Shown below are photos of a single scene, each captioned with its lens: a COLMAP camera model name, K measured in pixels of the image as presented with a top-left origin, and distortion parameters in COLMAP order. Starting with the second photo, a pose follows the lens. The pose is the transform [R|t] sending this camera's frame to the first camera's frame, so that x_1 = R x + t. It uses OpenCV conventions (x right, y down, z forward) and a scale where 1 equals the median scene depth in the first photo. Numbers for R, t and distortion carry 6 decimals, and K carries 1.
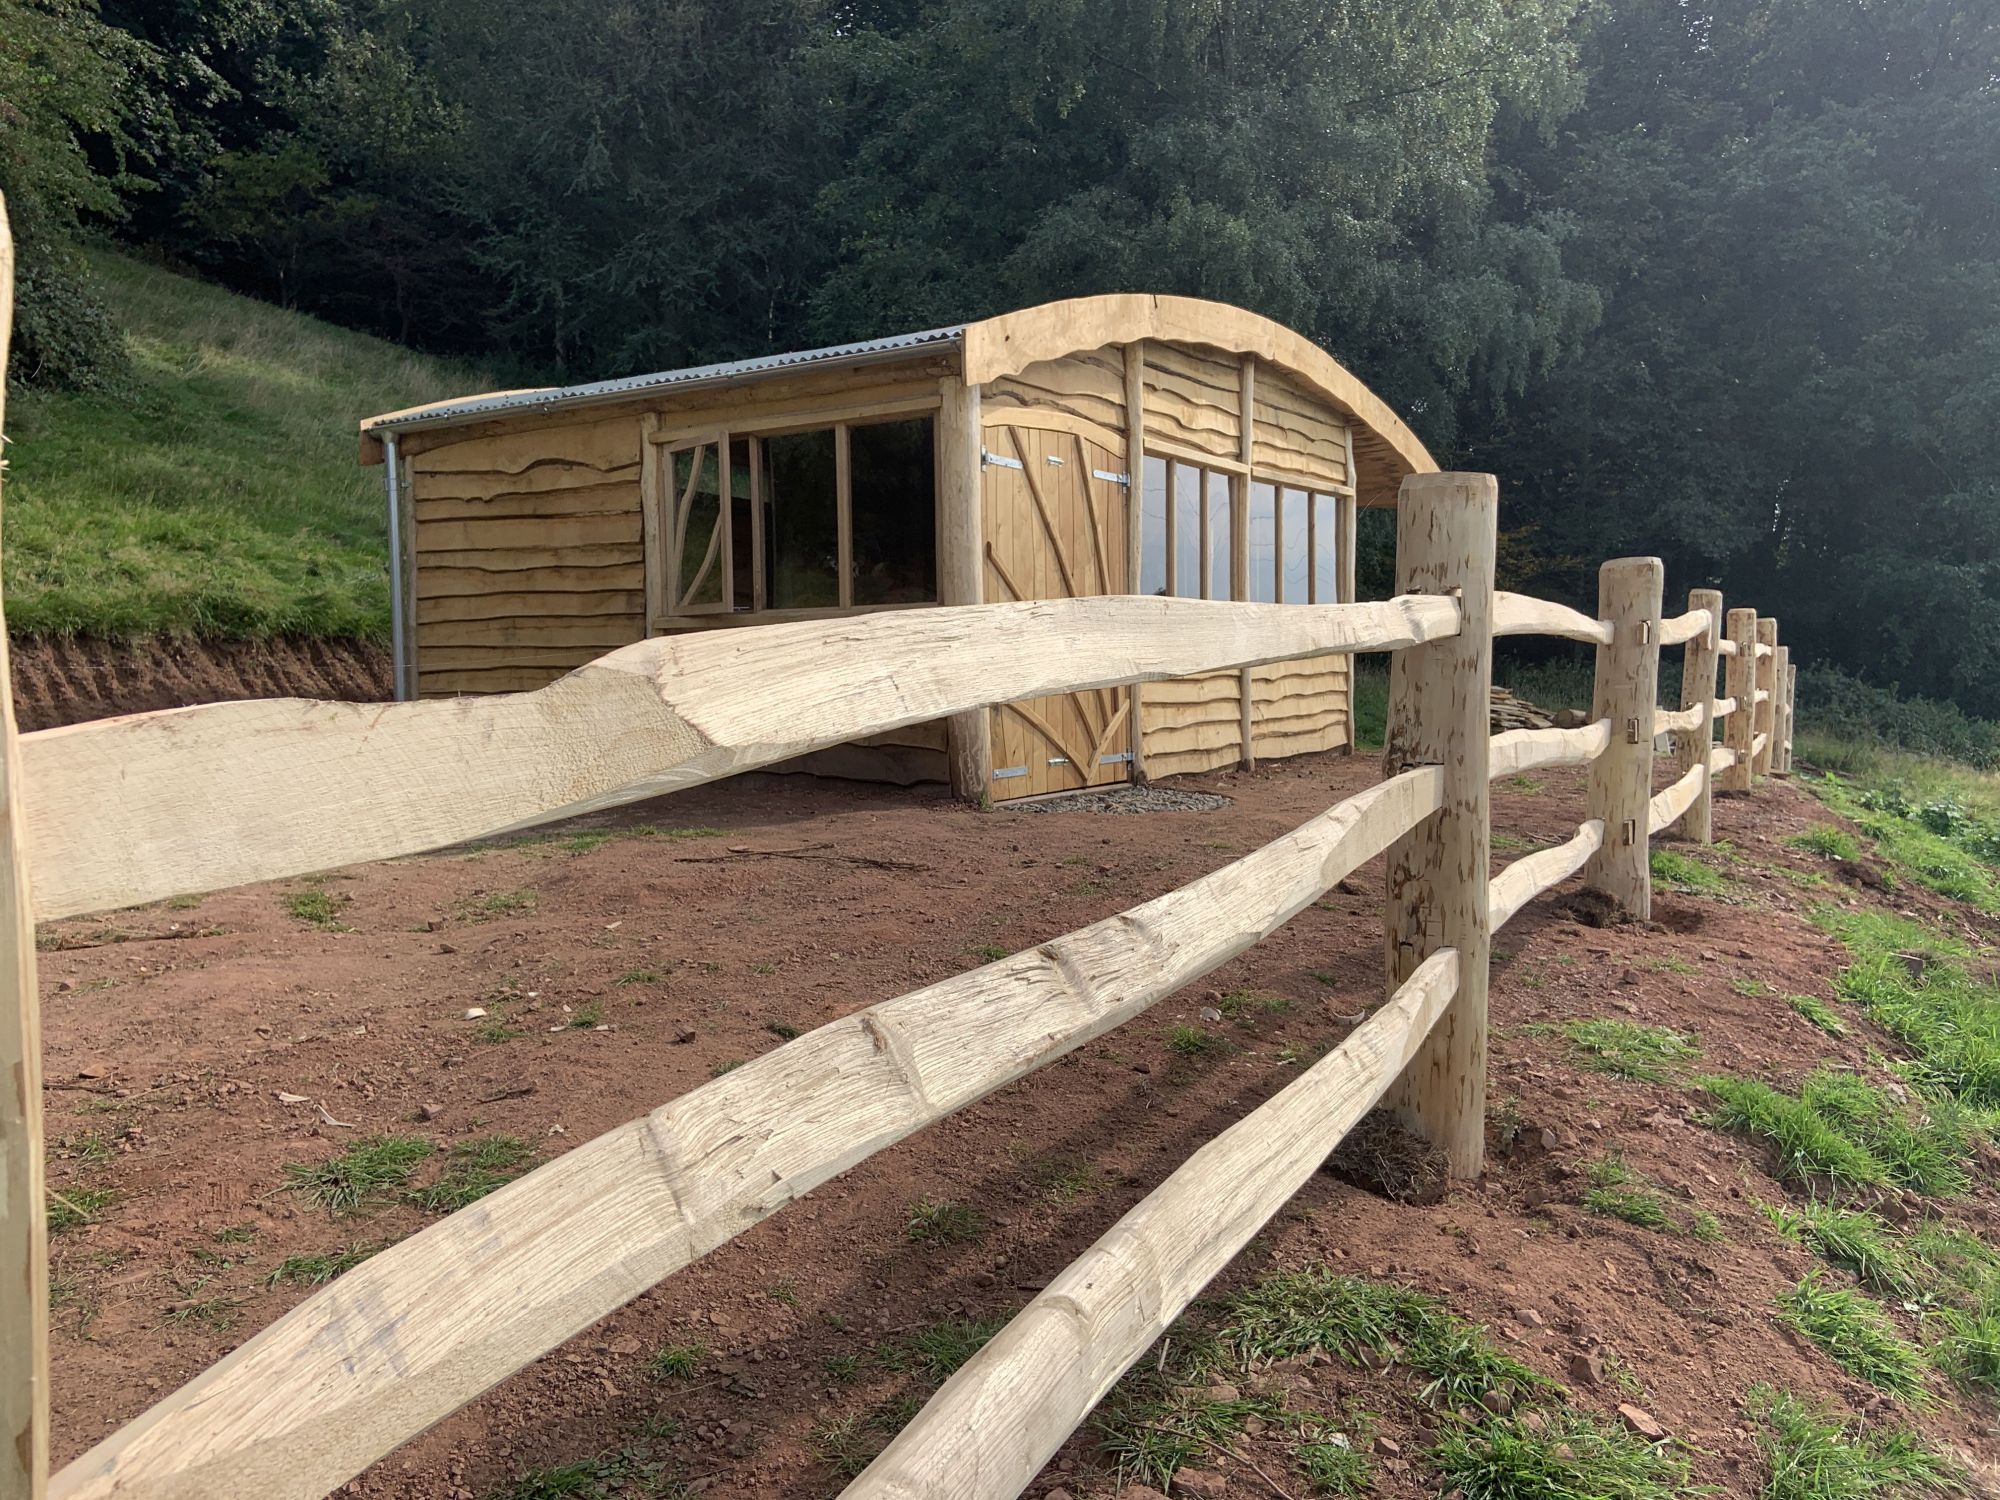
lens RADIAL K [[1504.6, 0, 1000.0], [0, 1504.6, 750.0], [0, 0, 1]] dist [-0.000691, -0.000246]
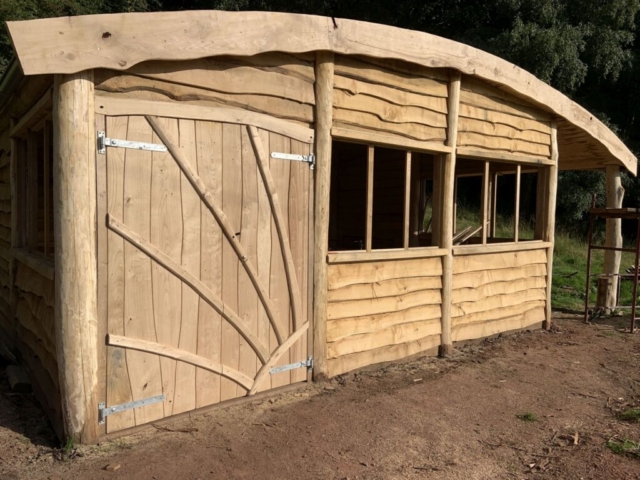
lens RADIAL K [[524.7, 0, 320.0], [0, 524.7, 240.0], [0, 0, 1]] dist [0.109357, -0.208025]
pose [[0.955154, 0.042445, -0.293053, 0.198246], [-0.046924, 0.998864, -0.008269, -0.088498], [0.292369, 0.021649, 0.956061, 0.471472]]
